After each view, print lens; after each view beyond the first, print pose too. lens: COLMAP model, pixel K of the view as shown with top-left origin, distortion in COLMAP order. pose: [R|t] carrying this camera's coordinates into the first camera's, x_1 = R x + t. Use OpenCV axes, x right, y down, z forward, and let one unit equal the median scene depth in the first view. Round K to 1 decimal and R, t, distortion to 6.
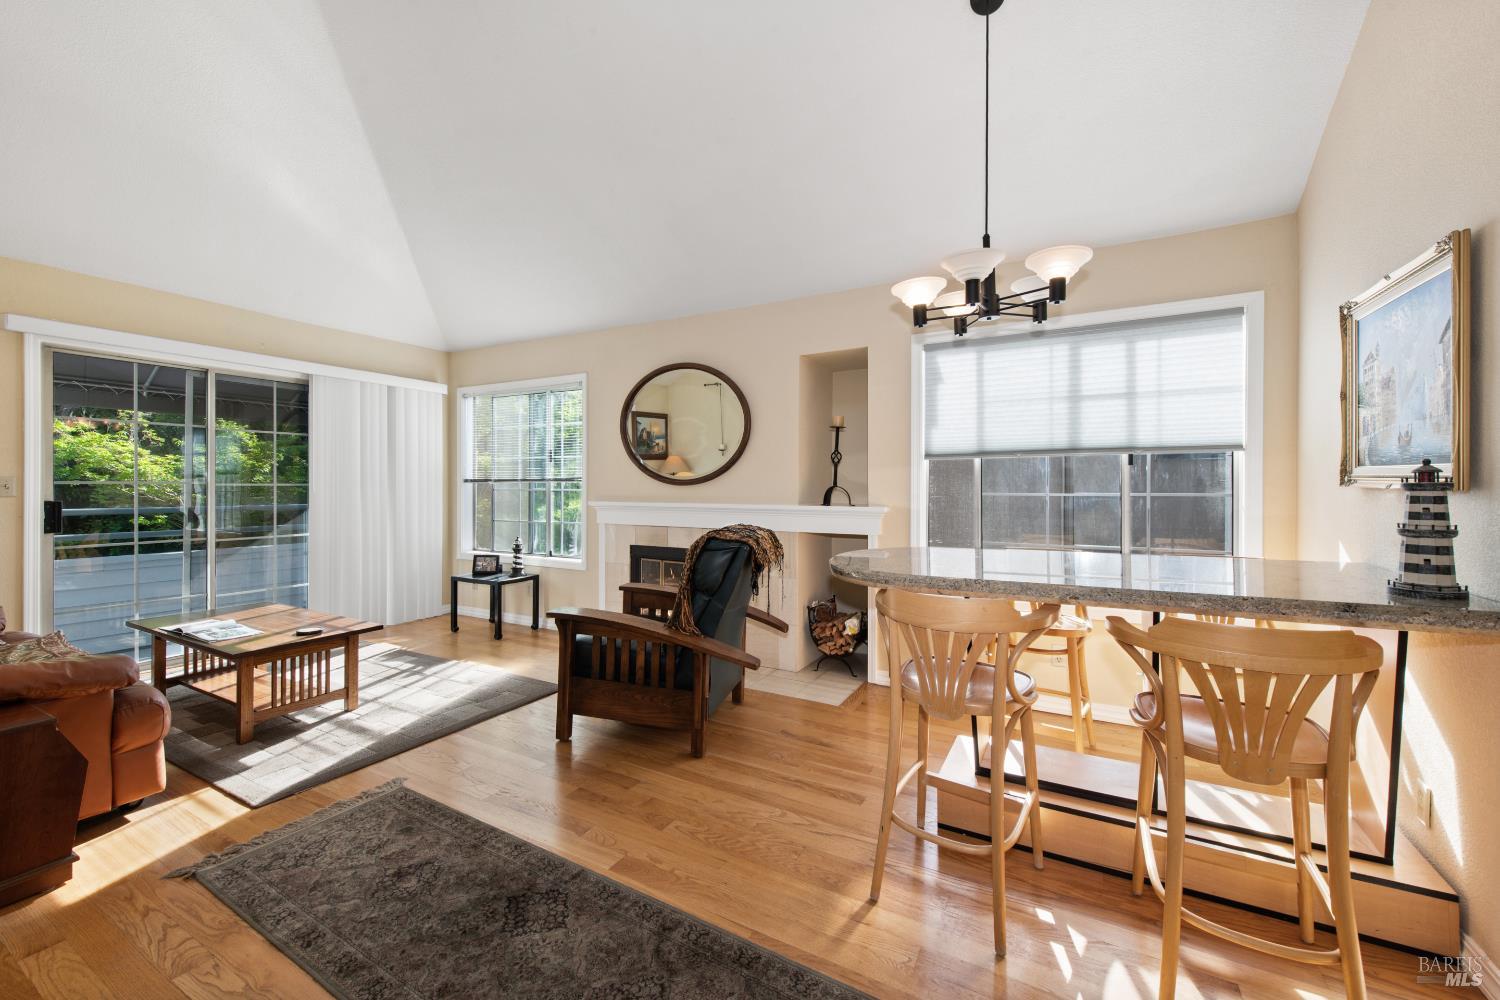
lens RADIAL K [[595.2, 0, 747.8], [0, 595.2, 491.6], [0, 0, 1]] dist [0.005607, -0.002380]
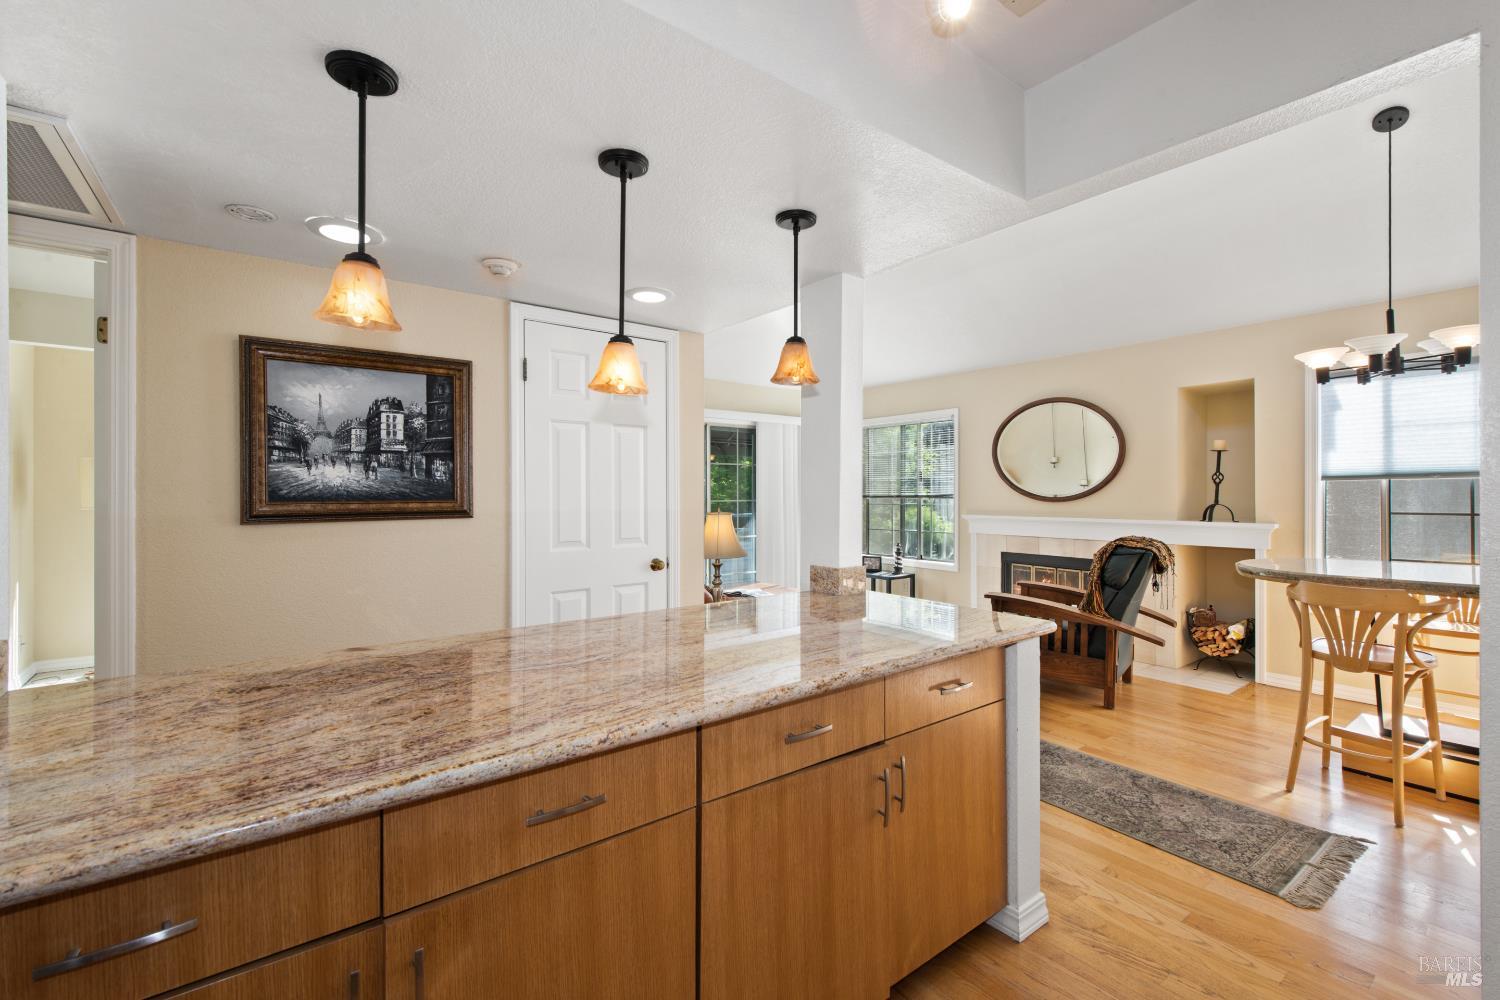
lens RADIAL K [[645.2, 0, 750.3], [0, 645.2, 495.9], [0, 0, 1]] dist [-0.002000, -0.001820]
pose [[0.914339, 0.001147, -0.404949, -0.183337], [-0.004077, 0.999971, -0.006372, -0.015087], [0.404930, 0.007477, 0.914317, -0.504597]]
